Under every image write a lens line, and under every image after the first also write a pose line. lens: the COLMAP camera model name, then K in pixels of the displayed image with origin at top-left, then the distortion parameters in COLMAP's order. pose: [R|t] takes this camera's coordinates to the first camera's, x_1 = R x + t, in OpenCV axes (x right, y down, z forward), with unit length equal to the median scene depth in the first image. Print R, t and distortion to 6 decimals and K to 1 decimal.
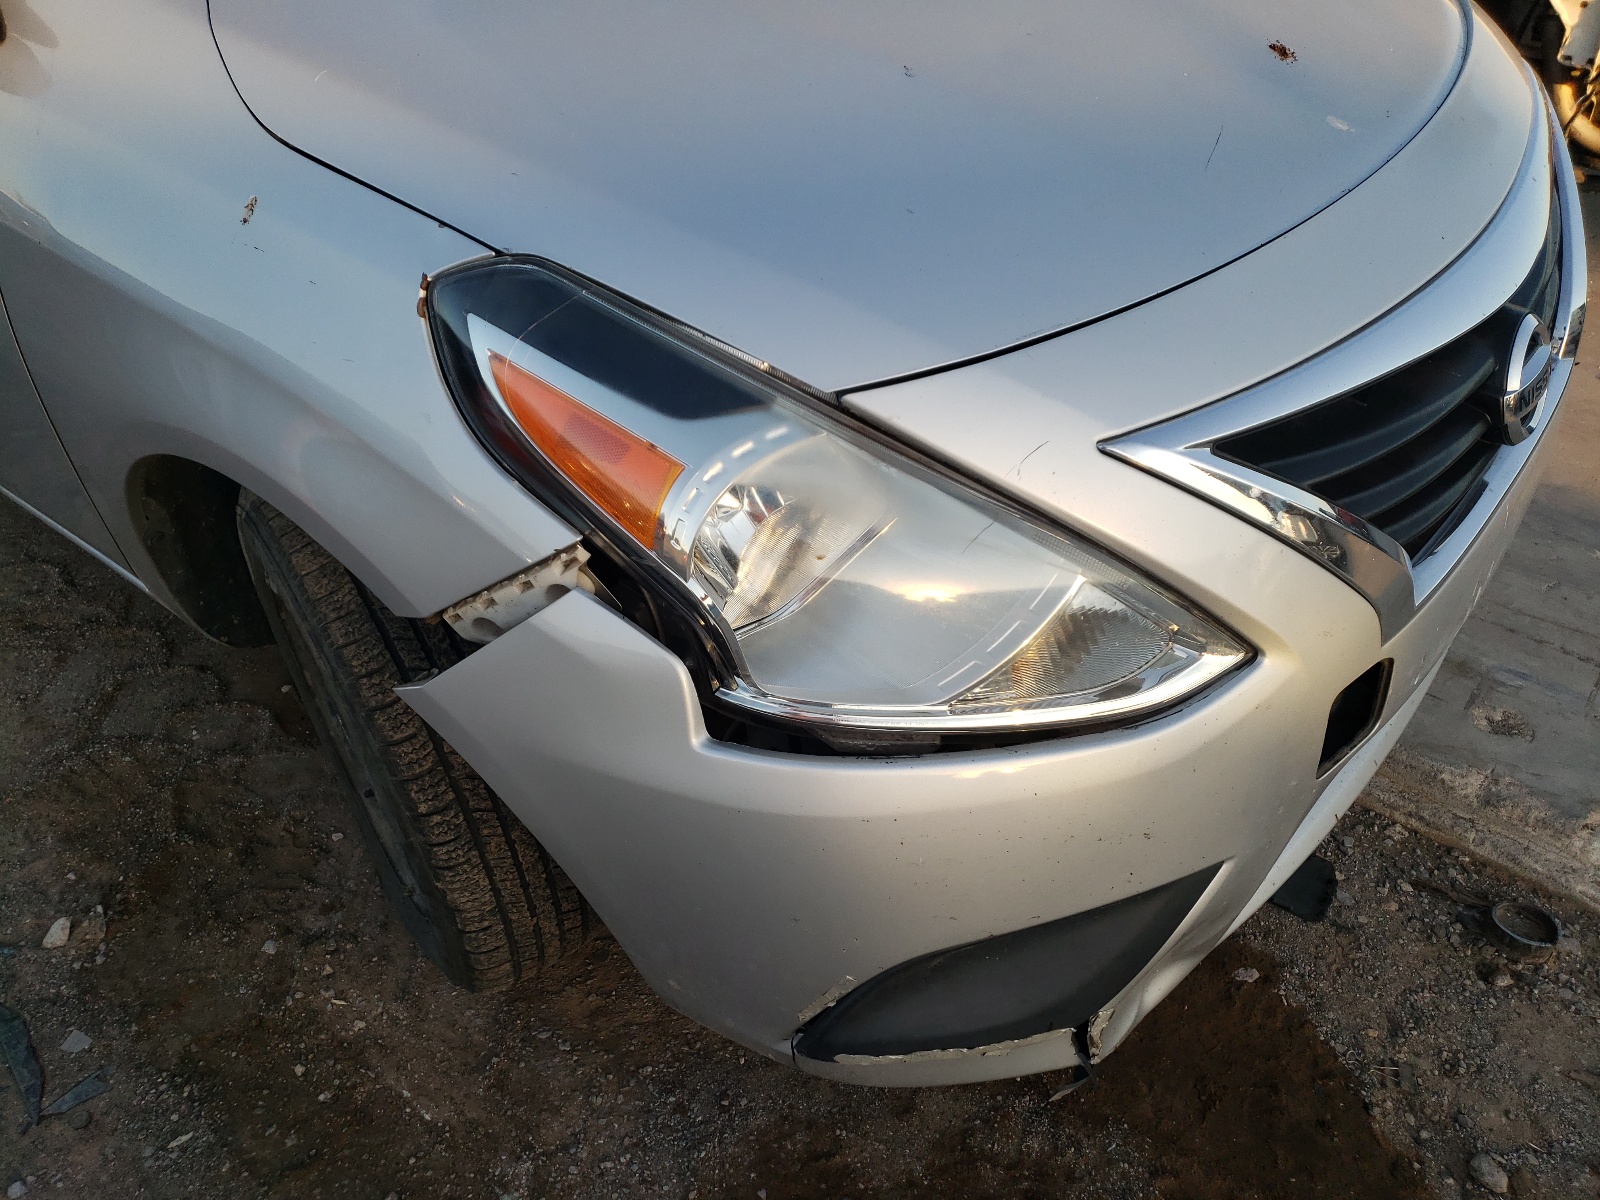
lens RADIAL K [[1220.0, 0, 788.7], [0, 1220.0, 608.2], [0, 0, 1]] dist [0.049068, -0.037426]
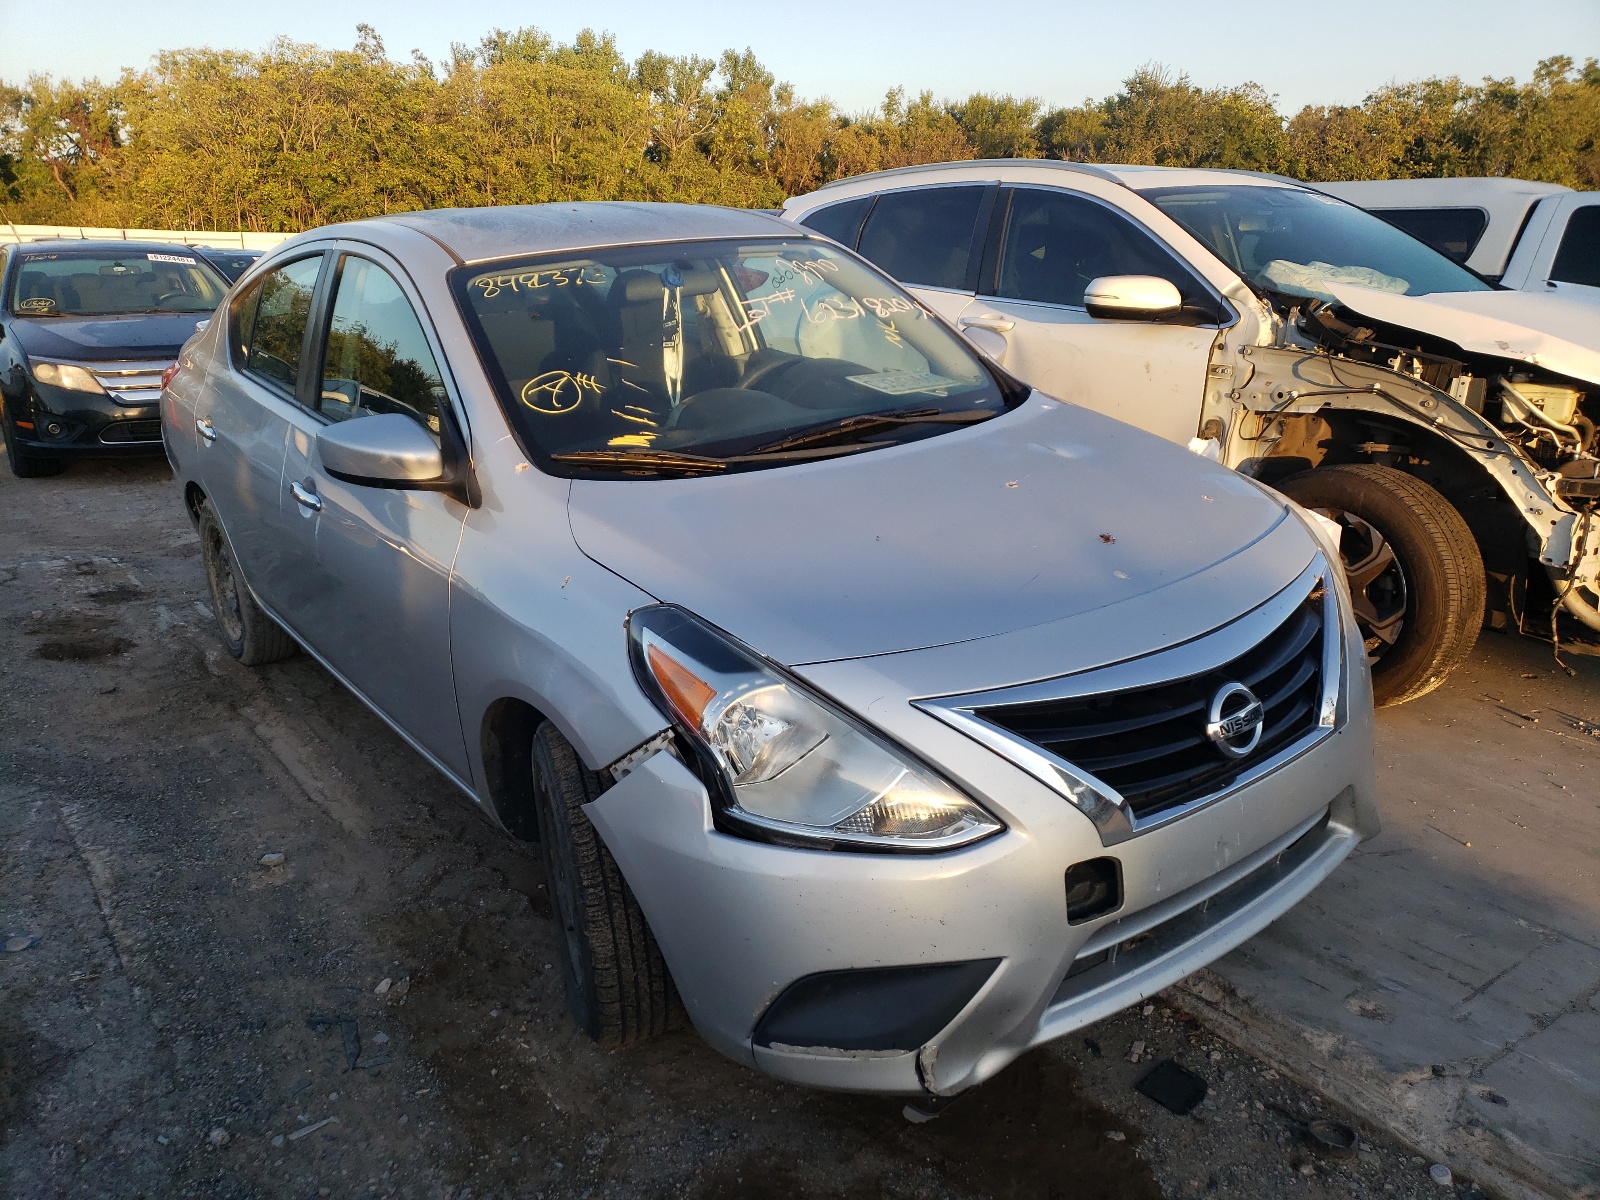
lens RADIAL K [[1220.0, 0, 800.8], [0, 1220.0, 598.9], [0, 0, 1]] dist [0.049068, -0.037426]
pose [[0.966975, 0.056100, -0.248621, 0.381965], [-0.141277, 0.929880, -0.339652, 0.288080], [0.212133, 0.363559, 0.907097, -0.652930]]
